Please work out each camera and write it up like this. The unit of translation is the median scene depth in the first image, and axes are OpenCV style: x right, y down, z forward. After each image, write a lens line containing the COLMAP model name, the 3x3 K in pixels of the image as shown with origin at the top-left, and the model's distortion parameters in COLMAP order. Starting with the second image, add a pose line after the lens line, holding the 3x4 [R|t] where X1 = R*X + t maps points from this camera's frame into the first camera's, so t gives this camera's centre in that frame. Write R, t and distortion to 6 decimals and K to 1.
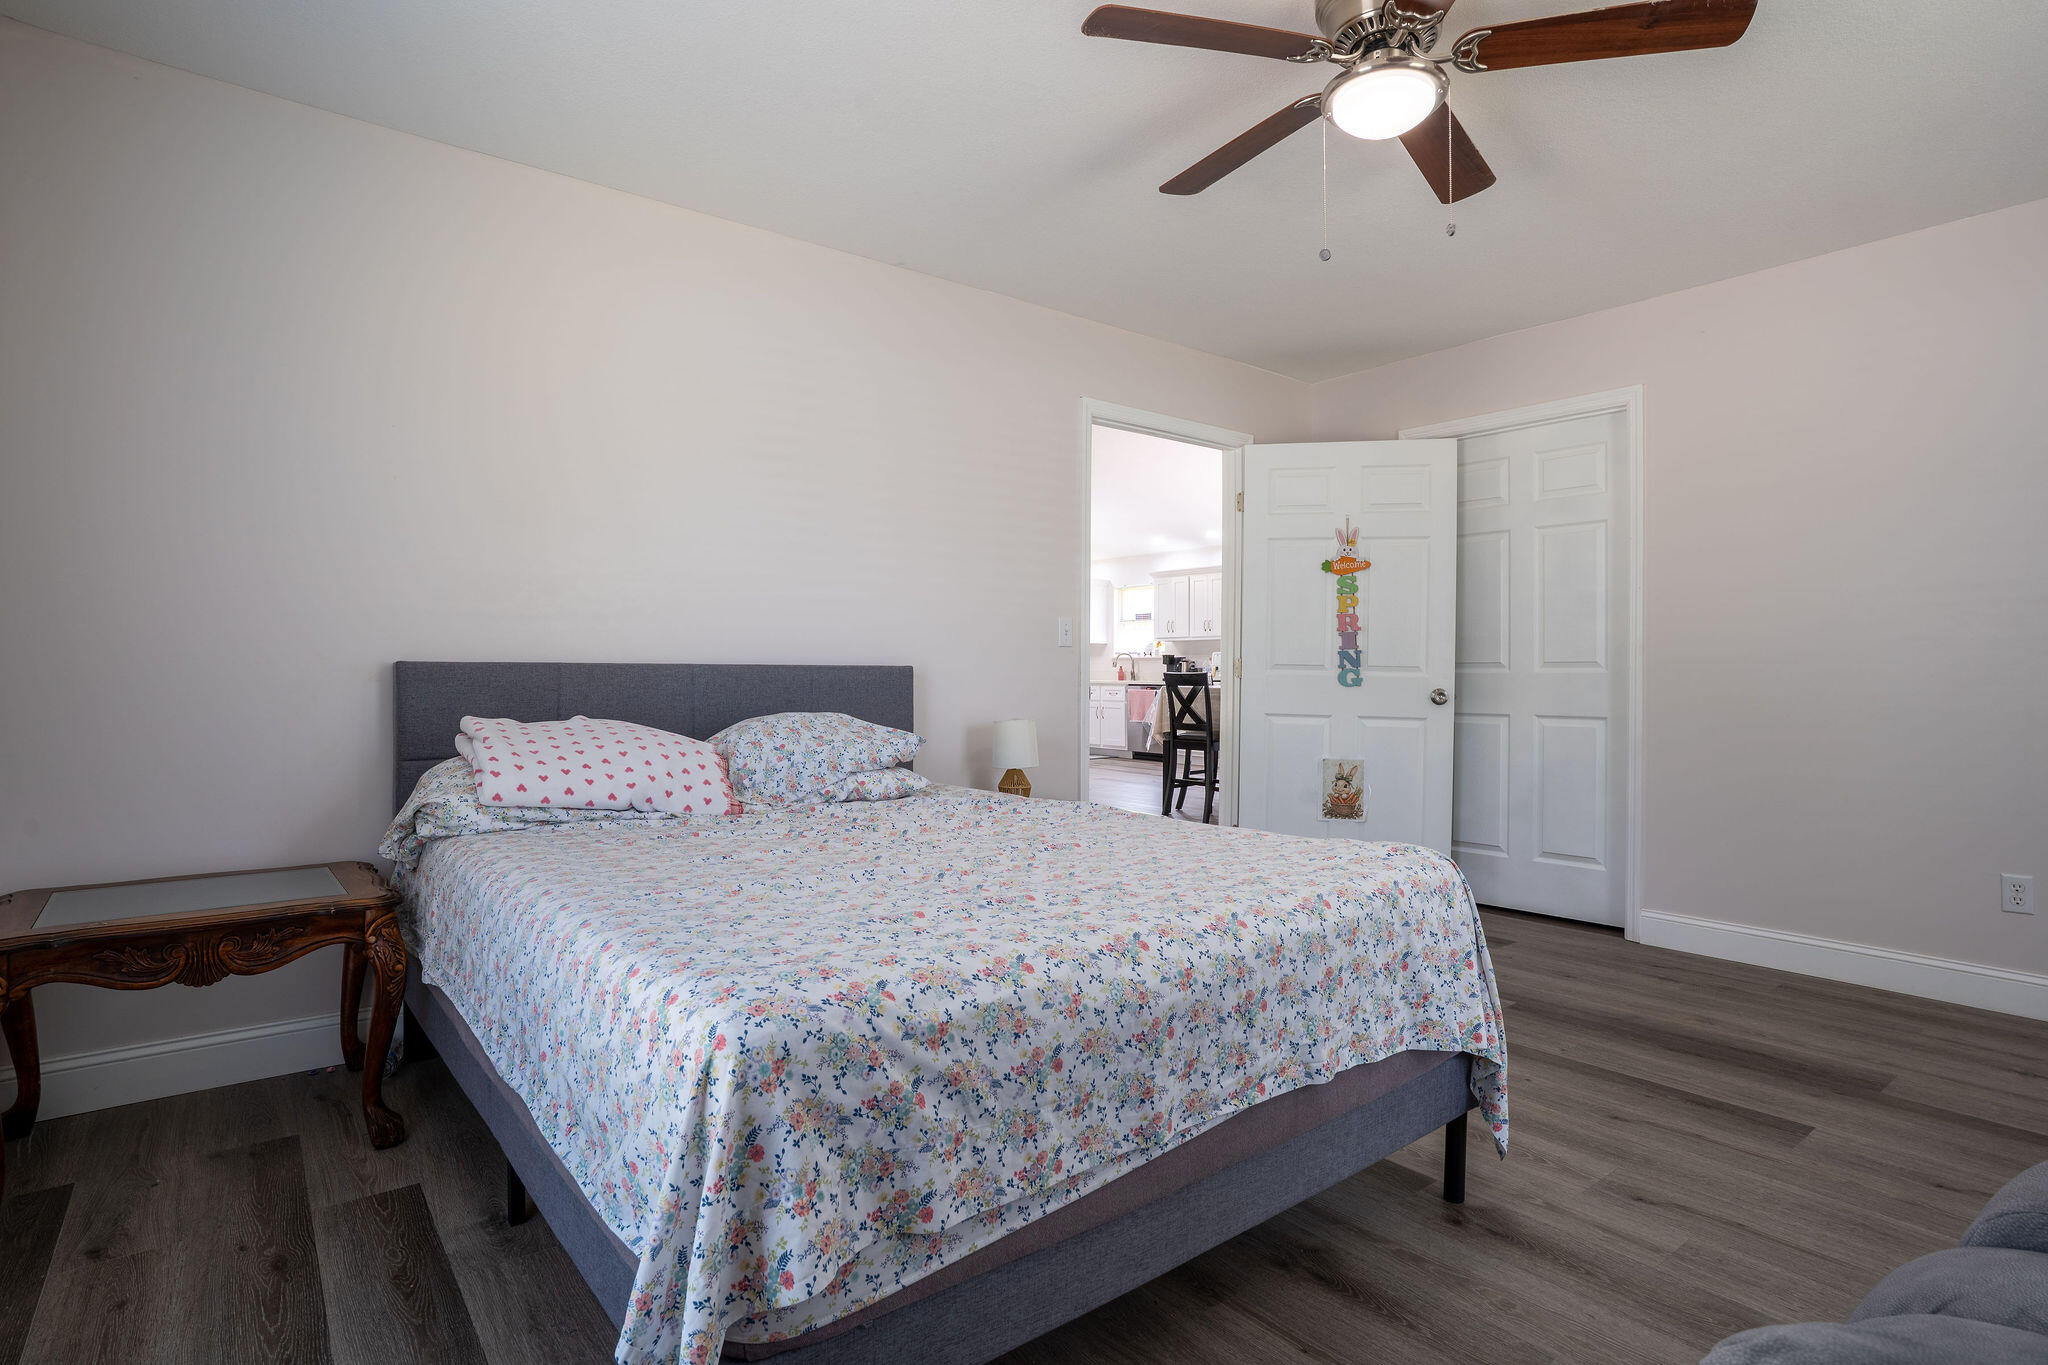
lens RADIAL K [[1045.2, 0, 1018.3], [0, 1045.2, 673.3], [0, 0, 1]] dist [-0.069473, 0.036501]
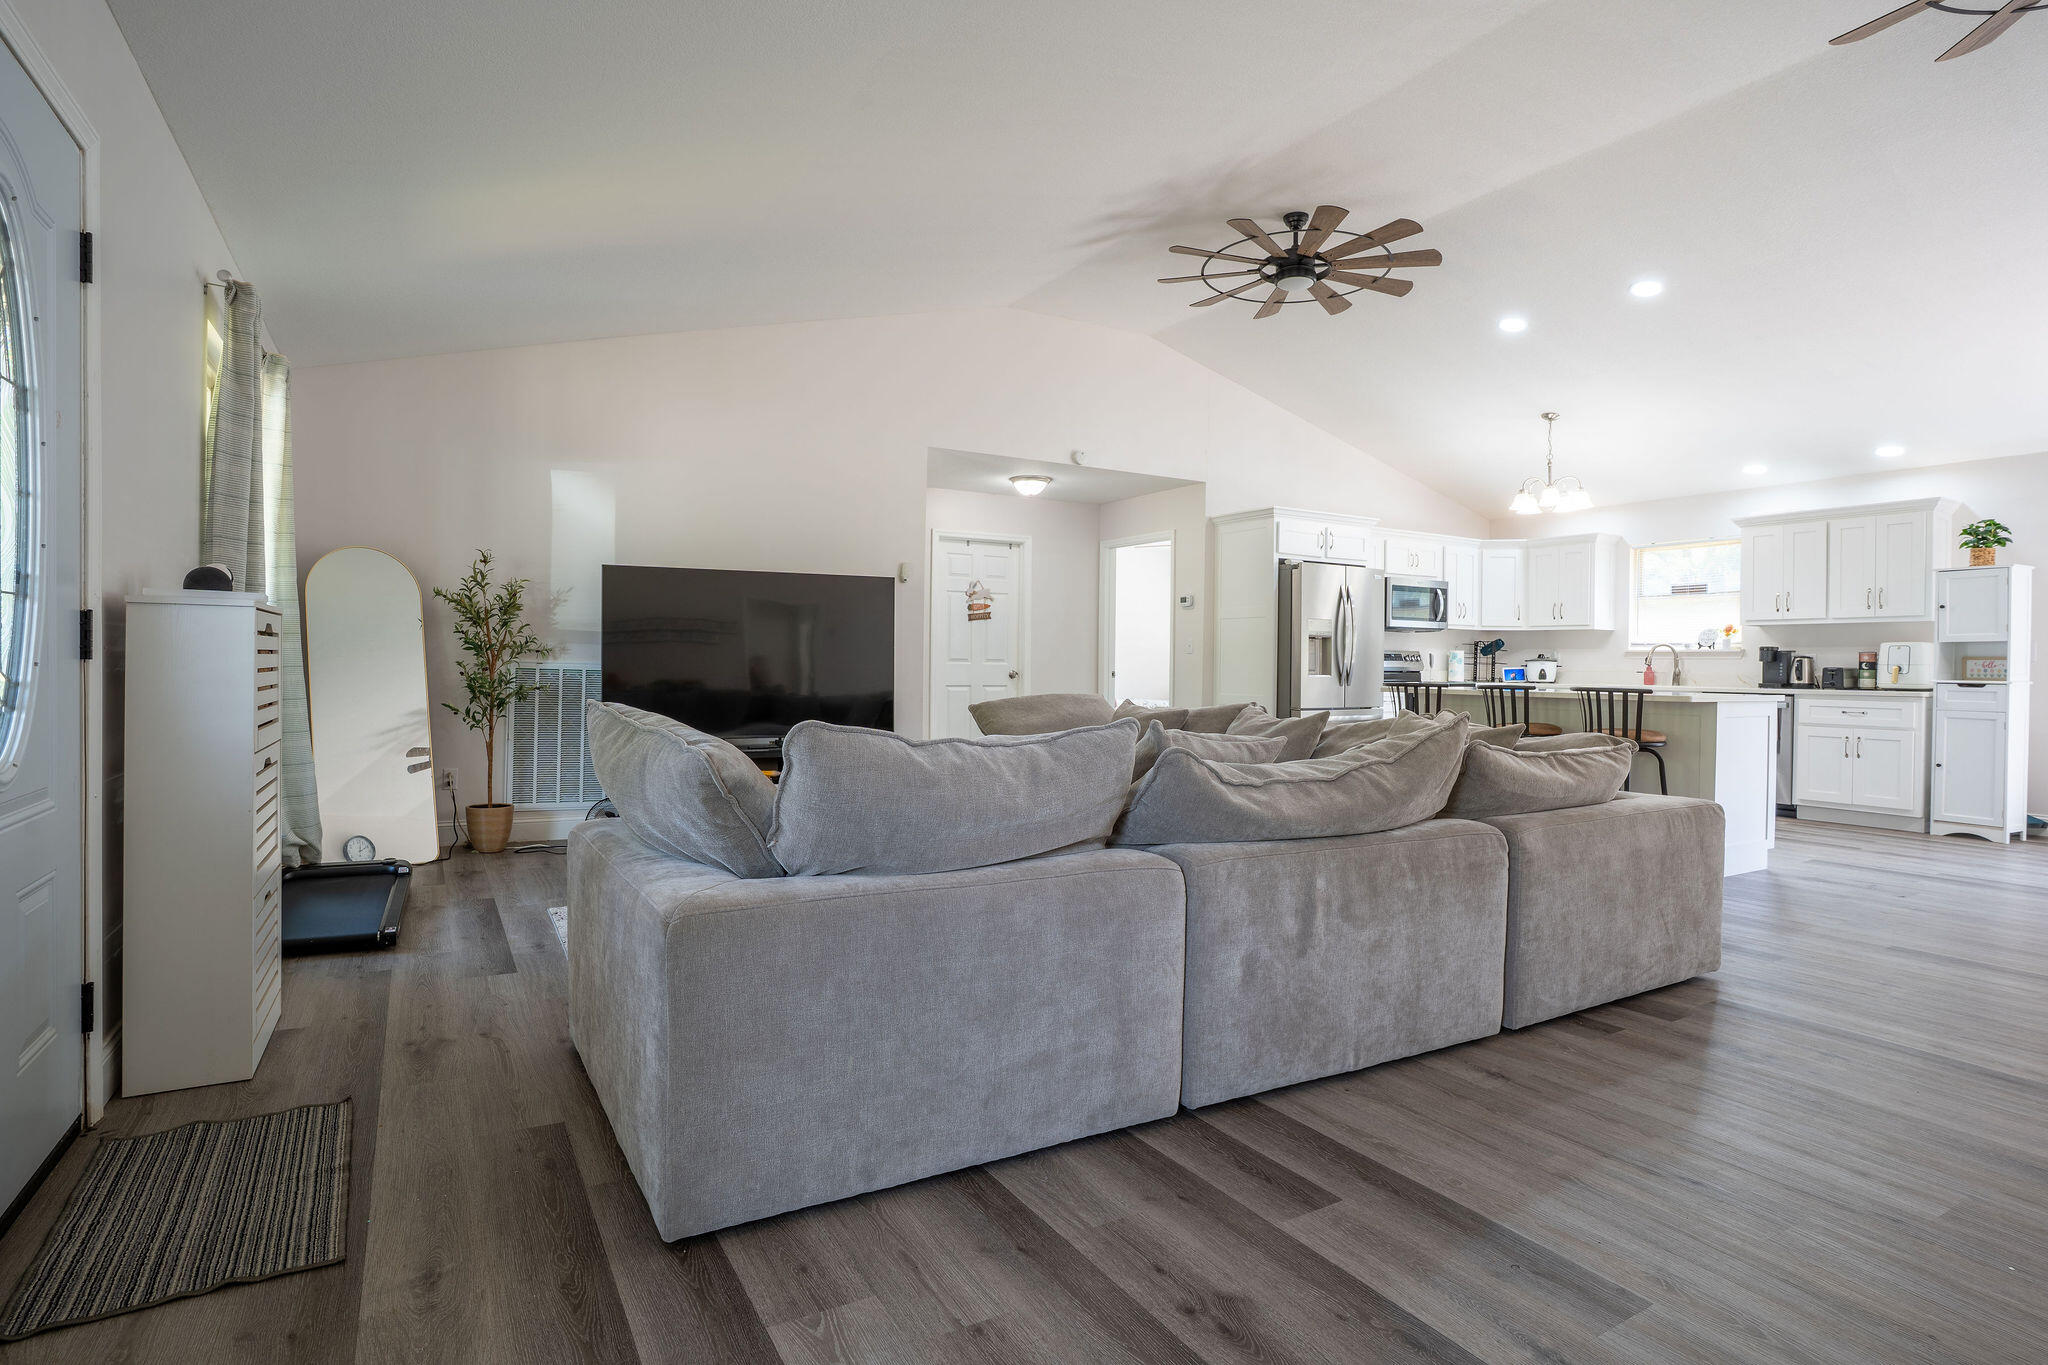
lens RADIAL K [[1045.9, 0, 1026.8], [0, 1045.9, 673.6], [0, 0, 1]] dist [-0.058513, 0.035340]
pose [[0.992478, 0.009971, -0.122017, -0.236062], [-0.009242, 0.999936, 0.006534, -0.001240], [0.122074, -0.005357, 0.992507, 0.328318]]
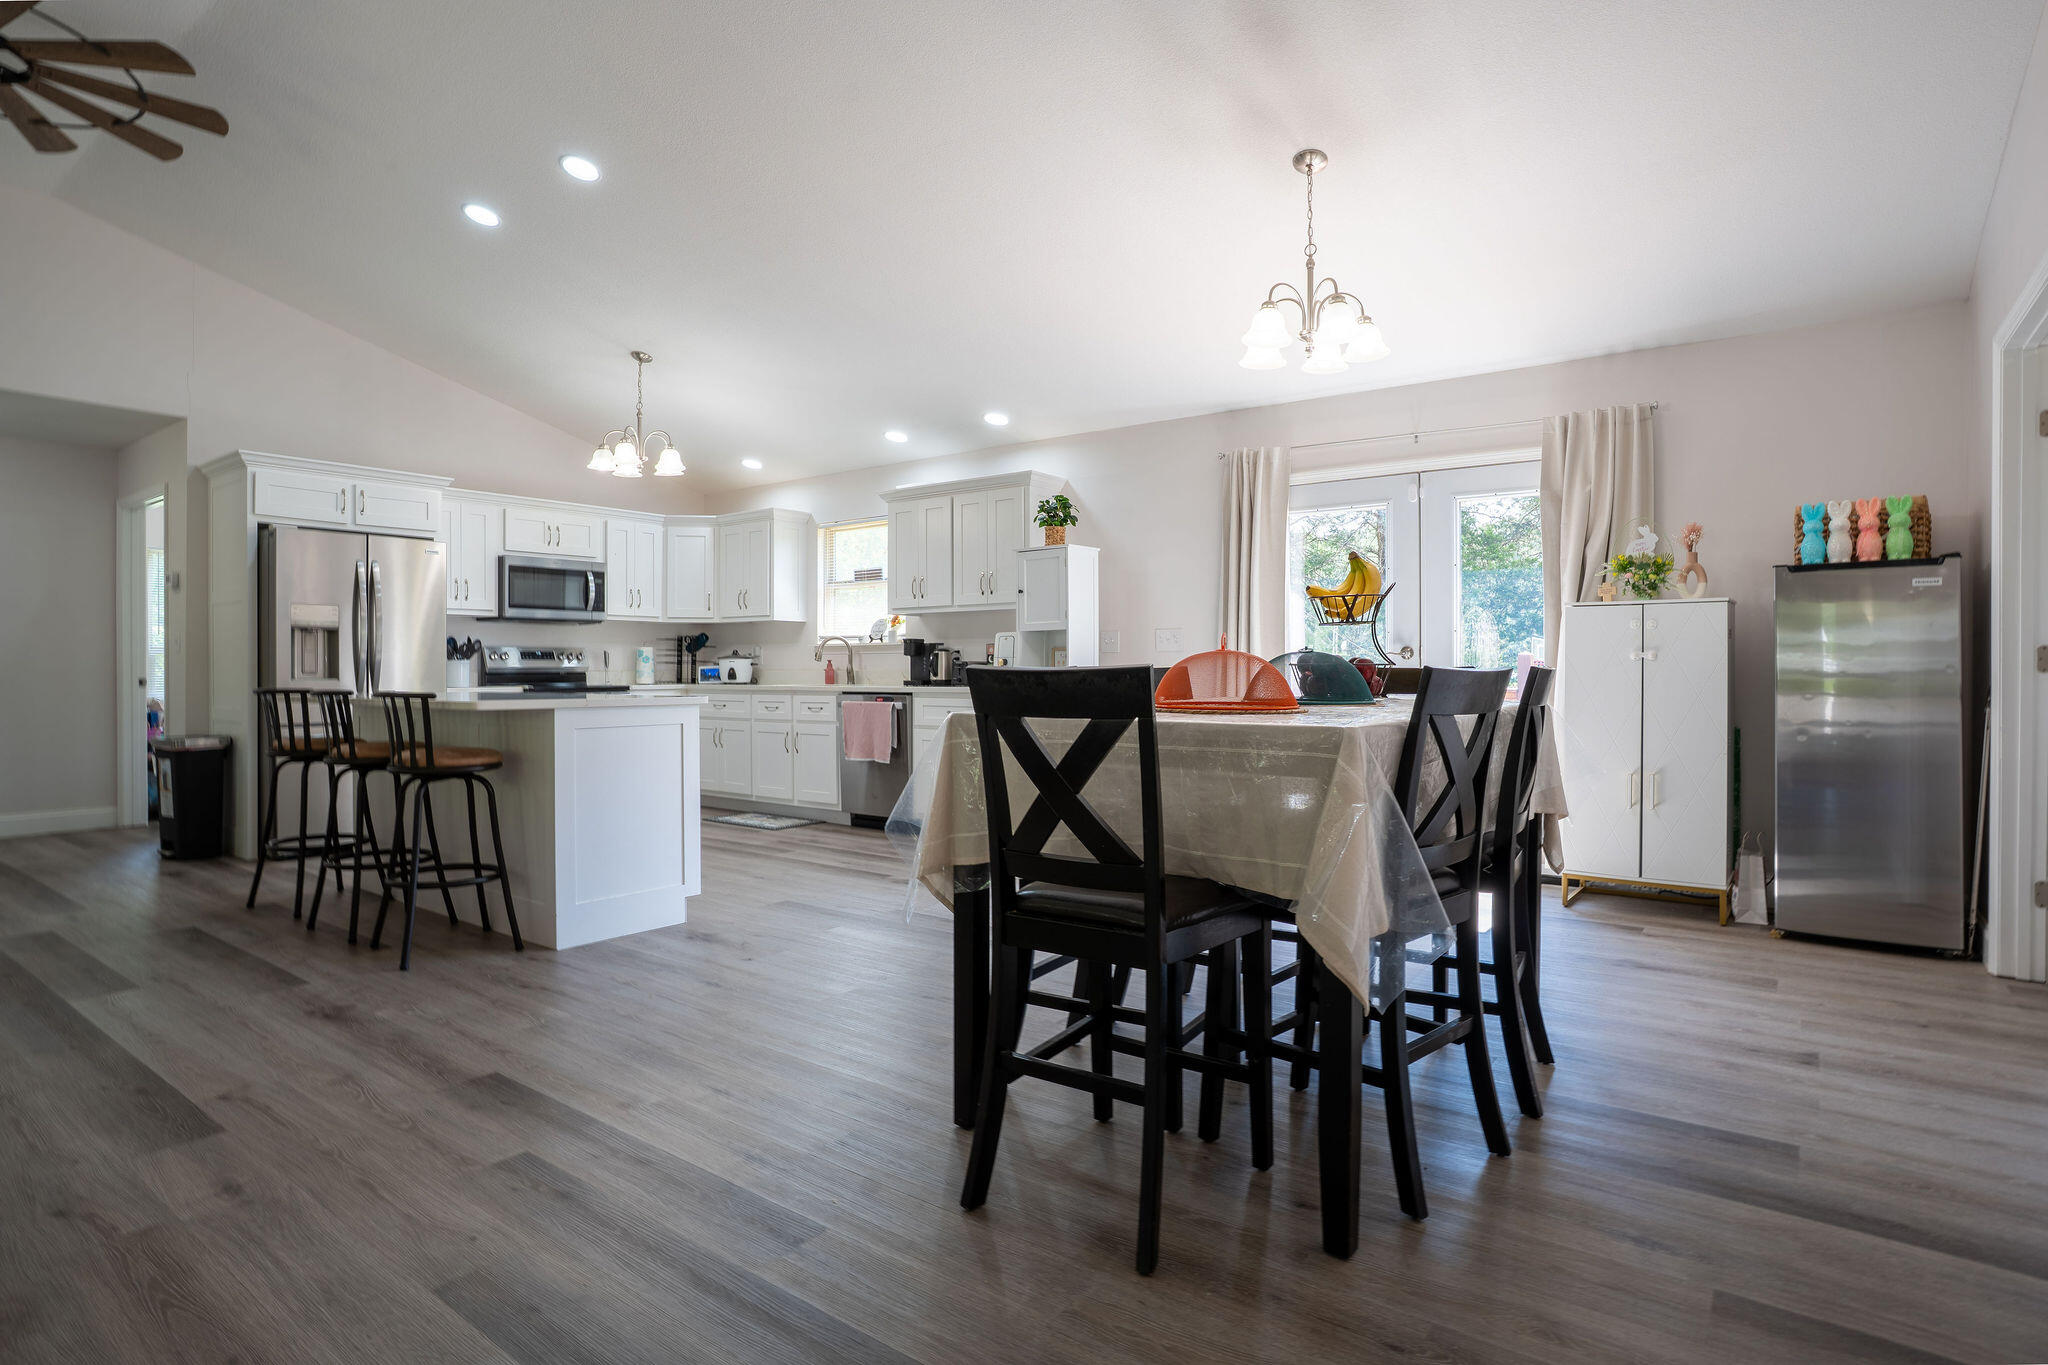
lens RADIAL K [[1066.4, 0, 1010.5], [0, 1066.4, 675.5], [0, 0, 1]] dist [-0.068352, 0.039024]
pose [[0.966185, -0.005610, 0.257789, 0.047035], [0.004732, 0.999981, 0.004025, -0.000044], [-0.257807, -0.002669, 0.966193, 0.440791]]
